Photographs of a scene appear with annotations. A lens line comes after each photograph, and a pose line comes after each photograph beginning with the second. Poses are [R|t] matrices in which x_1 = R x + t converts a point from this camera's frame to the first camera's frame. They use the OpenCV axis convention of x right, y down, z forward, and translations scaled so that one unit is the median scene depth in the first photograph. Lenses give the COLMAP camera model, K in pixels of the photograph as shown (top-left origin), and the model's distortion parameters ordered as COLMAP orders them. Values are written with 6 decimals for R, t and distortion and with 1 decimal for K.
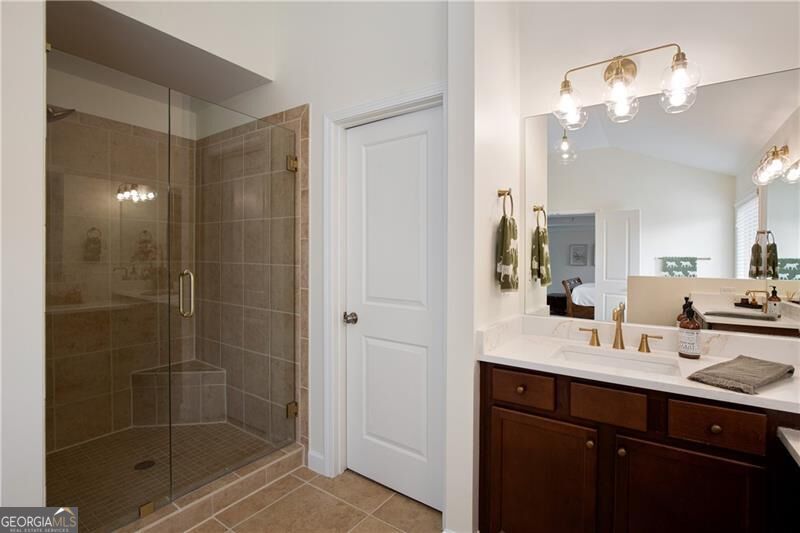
lens RADIAL K [[375.6, 0, 407.3], [0, 375.6, 266.5], [0, 0, 1]] dist [-0.022209, 0.002554]
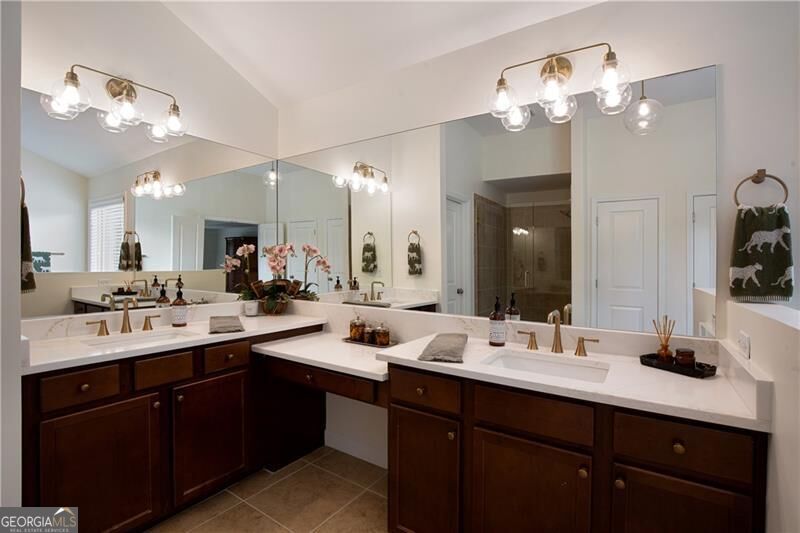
lens RADIAL K [[375.6, 0, 405.7], [0, 375.6, 263.9], [0, 0, 1]] dist [-0.022209, 0.002554]
pose [[0.018979, -0.018044, 0.999657, -0.496843], [0.010974, 0.999781, 0.017838, -0.002717], [-0.999760, 0.010631, 0.019173, 0.099825]]
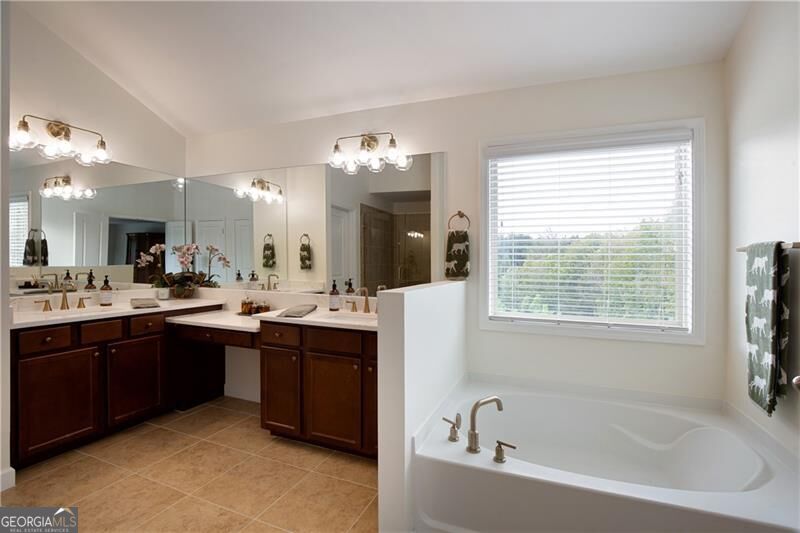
lens RADIAL K [[375.6, 0, 405.5], [0, 375.6, 267.3], [0, 0, 1]] dist [-0.022209, 0.002554]
pose [[-0.181326, -0.033567, 0.982850, -1.078231], [0.002913, 0.999395, 0.034669, -0.005586], [-0.983419, 0.009149, -0.181119, -0.115605]]
